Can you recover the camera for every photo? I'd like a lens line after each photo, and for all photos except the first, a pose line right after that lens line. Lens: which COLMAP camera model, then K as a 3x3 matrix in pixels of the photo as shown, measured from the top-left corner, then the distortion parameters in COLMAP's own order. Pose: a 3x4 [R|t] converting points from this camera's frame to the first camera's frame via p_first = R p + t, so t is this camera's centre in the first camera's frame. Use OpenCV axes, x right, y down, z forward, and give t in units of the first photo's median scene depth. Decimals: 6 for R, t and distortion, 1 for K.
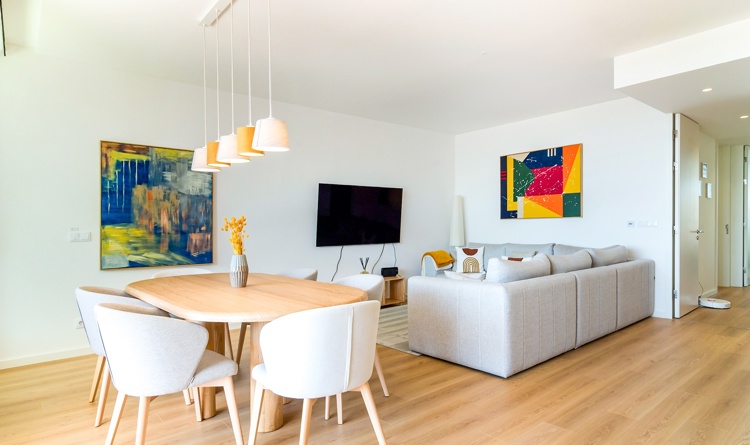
lens RADIAL K [[429.6, 0, 407.4], [0, 429.6, 227.4], [0, 0, 1]] dist [-0.012695, 0.009224]
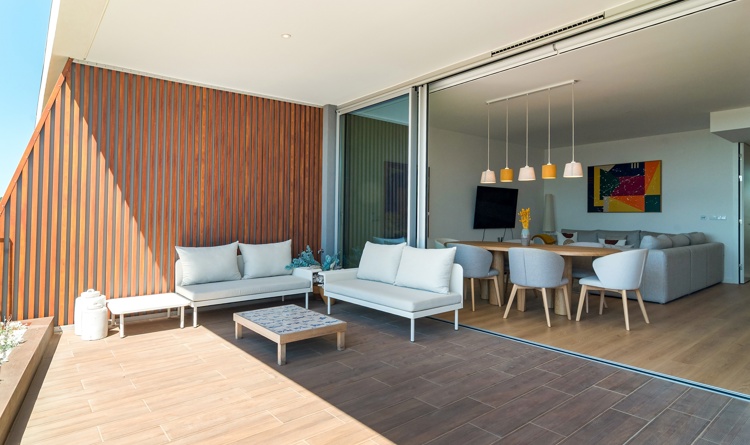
lens RADIAL K [[429.6, 0, 341.3], [0, 429.6, 202.9], [0, 0, 1]] dist [-0.012695, 0.009224]
pose [[0.997395, 0.017310, -0.070031, -0.524533], [-0.019707, 0.999238, -0.033691, 0.013167], [0.069395, 0.034984, 0.996976, -0.458377]]
